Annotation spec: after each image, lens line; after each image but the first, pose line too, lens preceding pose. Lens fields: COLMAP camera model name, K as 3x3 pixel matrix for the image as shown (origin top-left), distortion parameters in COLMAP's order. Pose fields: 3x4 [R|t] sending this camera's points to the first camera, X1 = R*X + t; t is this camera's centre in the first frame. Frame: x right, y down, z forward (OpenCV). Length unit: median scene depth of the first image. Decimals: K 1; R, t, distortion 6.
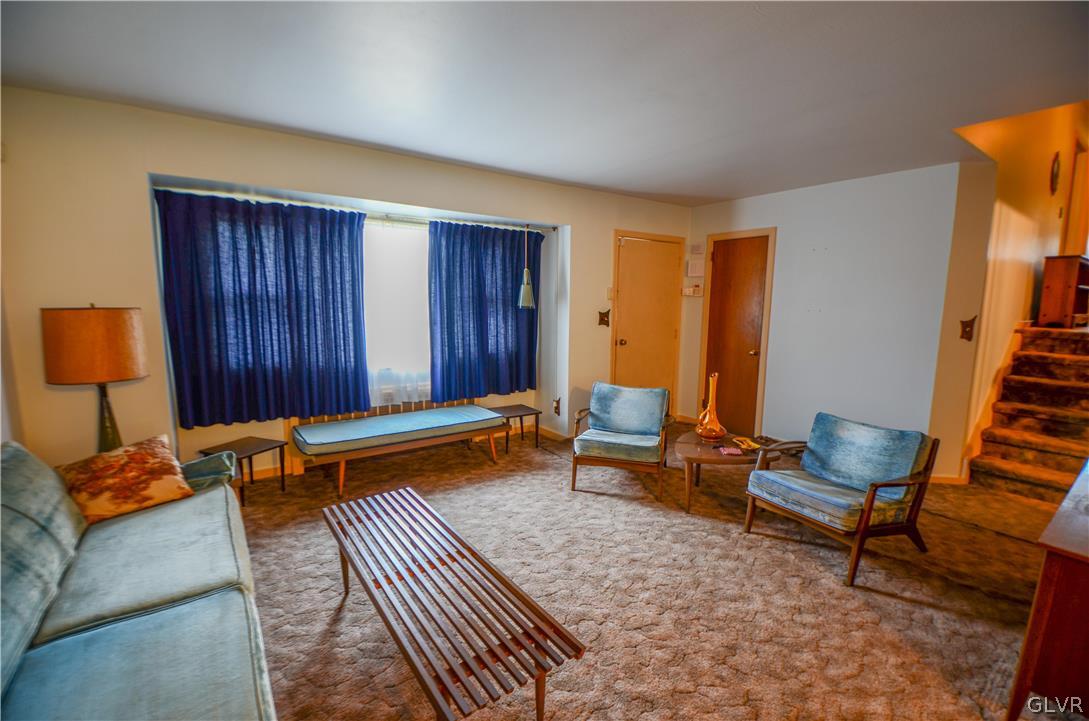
lens RADIAL K [[484.8, 0, 541.6], [0, 484.8, 370.2], [0, 0, 1]] dist [-0.026884, -0.002302]
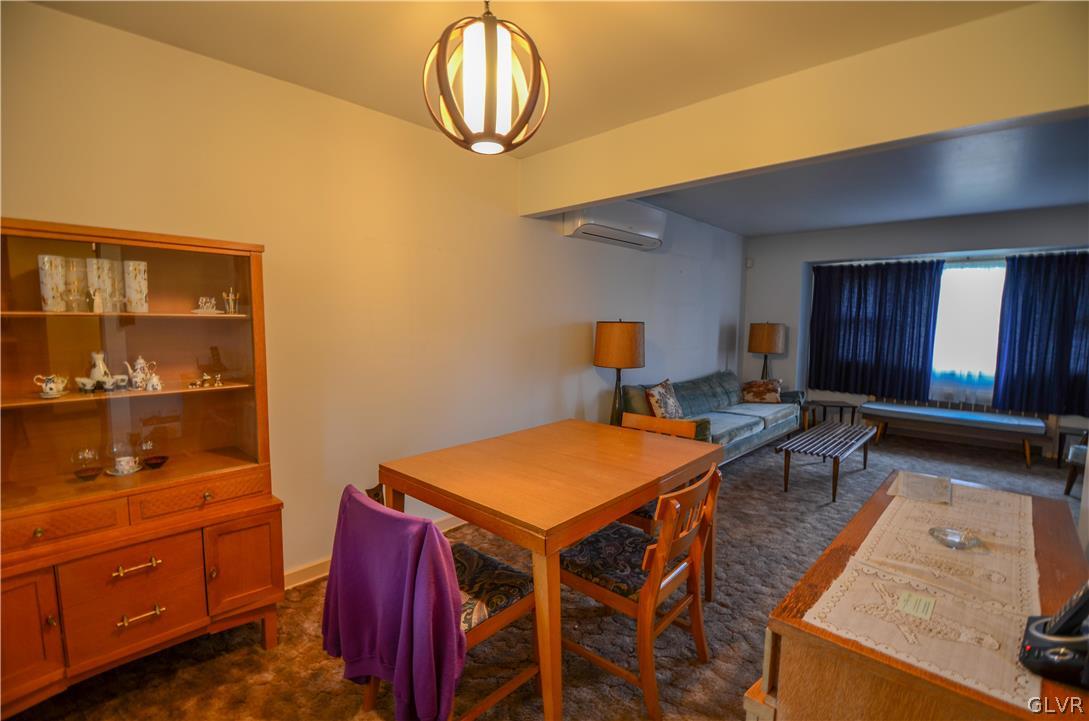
lens RADIAL K [[484.8, 0, 534.8], [0, 484.8, 362.8], [0, 0, 1]] dist [-0.026884, -0.002302]
pose [[0.190626, 0.086195, -0.977871, 0.856132], [-0.141467, 0.988152, 0.059524, 0.059654], [0.971416, 0.126989, 0.200561, -0.435838]]
